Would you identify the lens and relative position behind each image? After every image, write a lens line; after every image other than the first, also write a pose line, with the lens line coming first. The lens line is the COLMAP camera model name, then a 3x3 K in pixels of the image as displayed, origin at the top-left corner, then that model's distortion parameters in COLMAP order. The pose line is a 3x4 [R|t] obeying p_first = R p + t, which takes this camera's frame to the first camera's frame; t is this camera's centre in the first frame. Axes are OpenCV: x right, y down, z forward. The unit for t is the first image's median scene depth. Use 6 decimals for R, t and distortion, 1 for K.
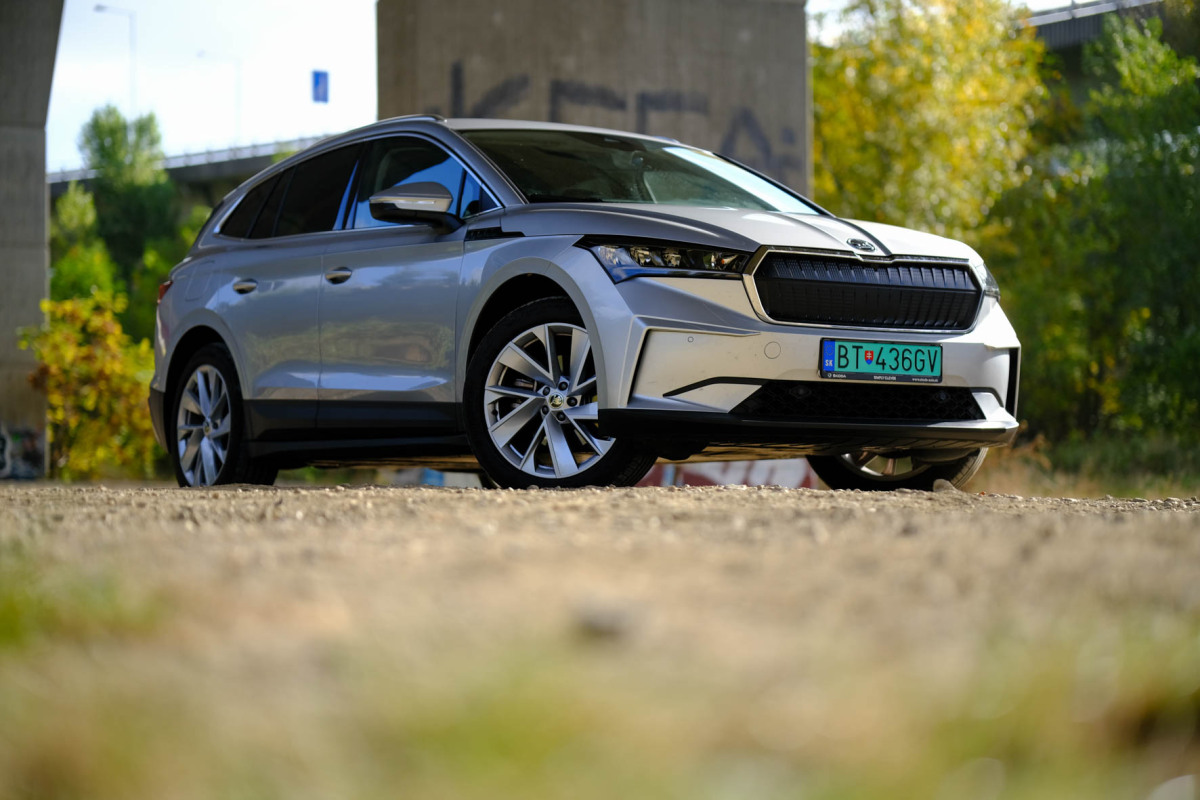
lens RADIAL K [[2776.0, 0, 603.1], [0, 2776.0, 396.2], [0, 0, 1]] dist [0.076043, 0.000000]
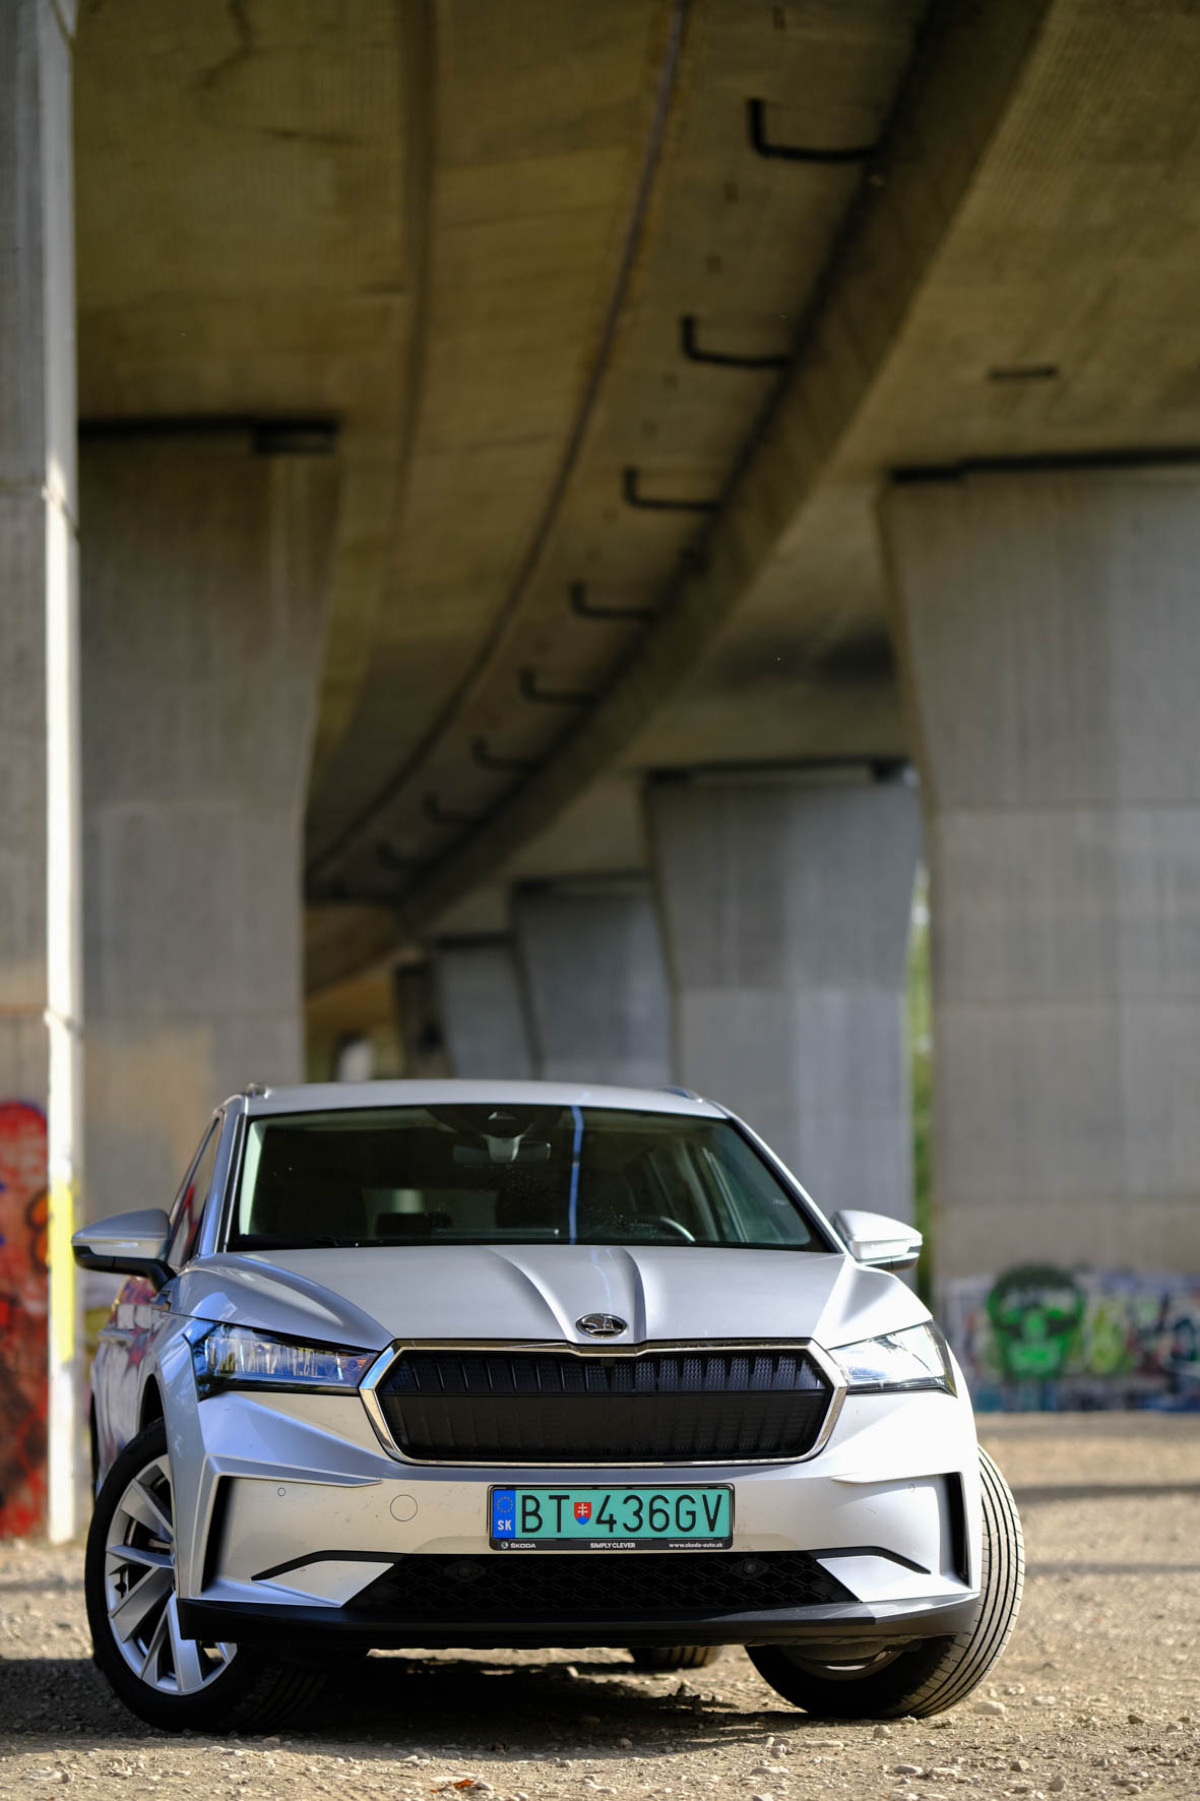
lens RADIAL K [[4668.2, 0, 594.8], [0, 4668.2, 1018.4], [0, 0, 1]] dist [0.098111, 0.000000]
pose [[0.914842, -0.040116, -0.401815, 0.516062], [0.025347, 0.998796, -0.042008, -0.079428], [0.403017, 0.028246, 0.914757, 0.039070]]
